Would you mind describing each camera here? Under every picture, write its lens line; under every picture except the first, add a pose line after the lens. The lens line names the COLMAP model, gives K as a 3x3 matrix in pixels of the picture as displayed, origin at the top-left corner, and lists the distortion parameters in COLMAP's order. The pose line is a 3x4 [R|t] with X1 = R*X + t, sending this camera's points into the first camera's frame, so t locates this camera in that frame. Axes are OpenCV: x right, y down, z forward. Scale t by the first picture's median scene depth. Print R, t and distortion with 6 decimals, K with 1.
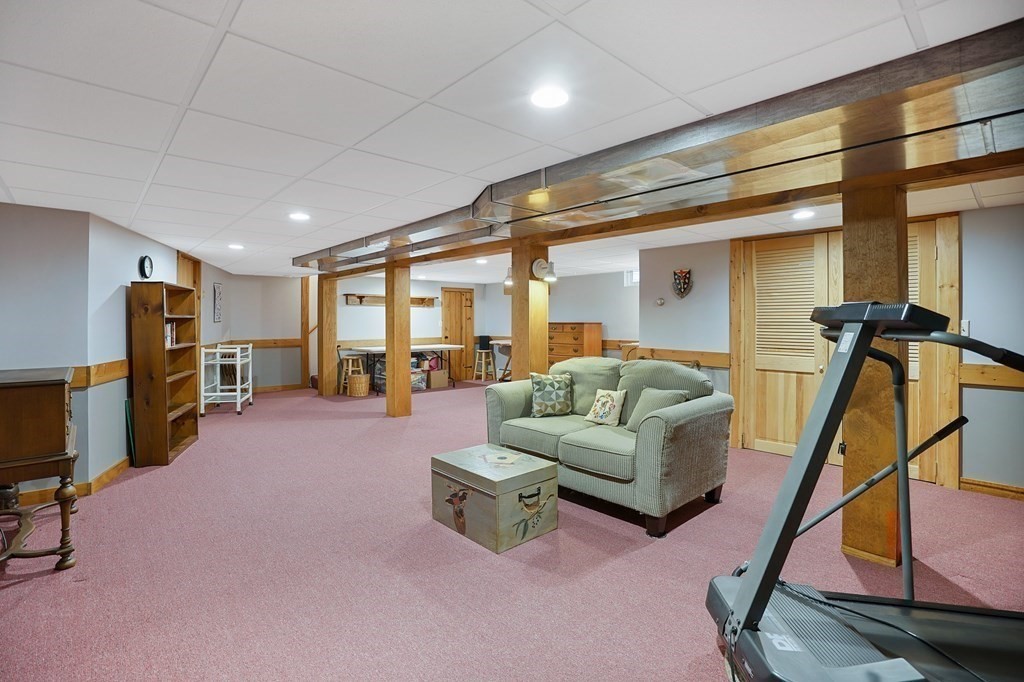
lens RADIAL K [[475.2, 0, 516.2], [0, 475.2, 325.2], [0, 0, 1]] dist [-0.041738, 0.017044]
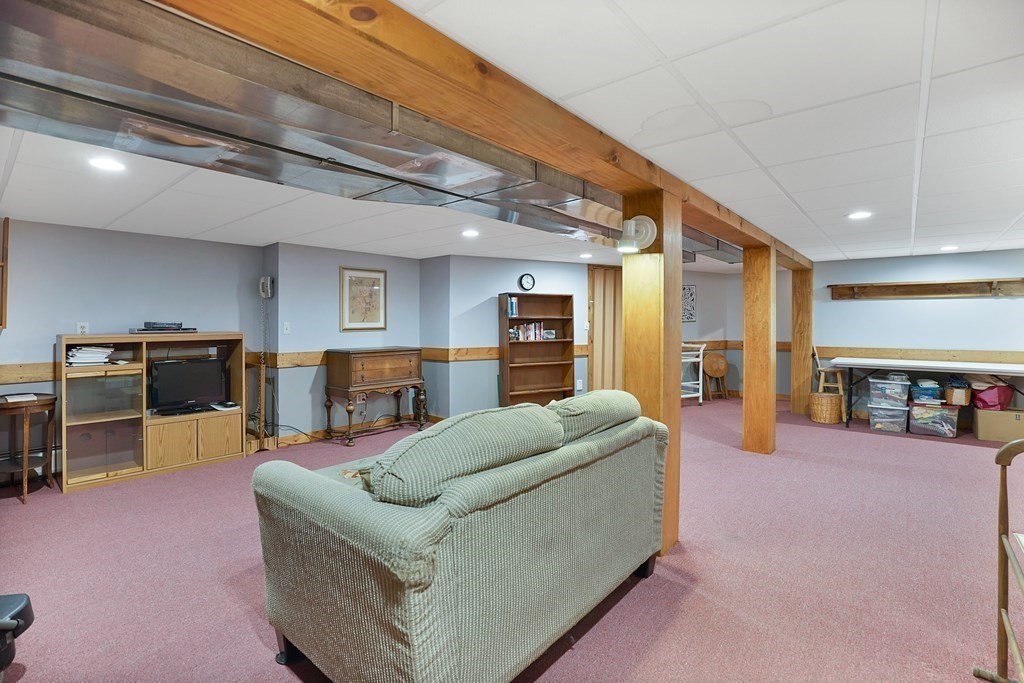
lens RADIAL K [[475.2, 0, 516.2], [0, 475.2, 325.7], [0, 0, 1]] dist [-0.041738, 0.017044]
pose [[0.138761, 0.008908, -0.990286, 0.321661], [-0.007657, 0.999939, 0.007922, -0.003294], [0.990296, 0.006484, 0.138820, 0.414242]]
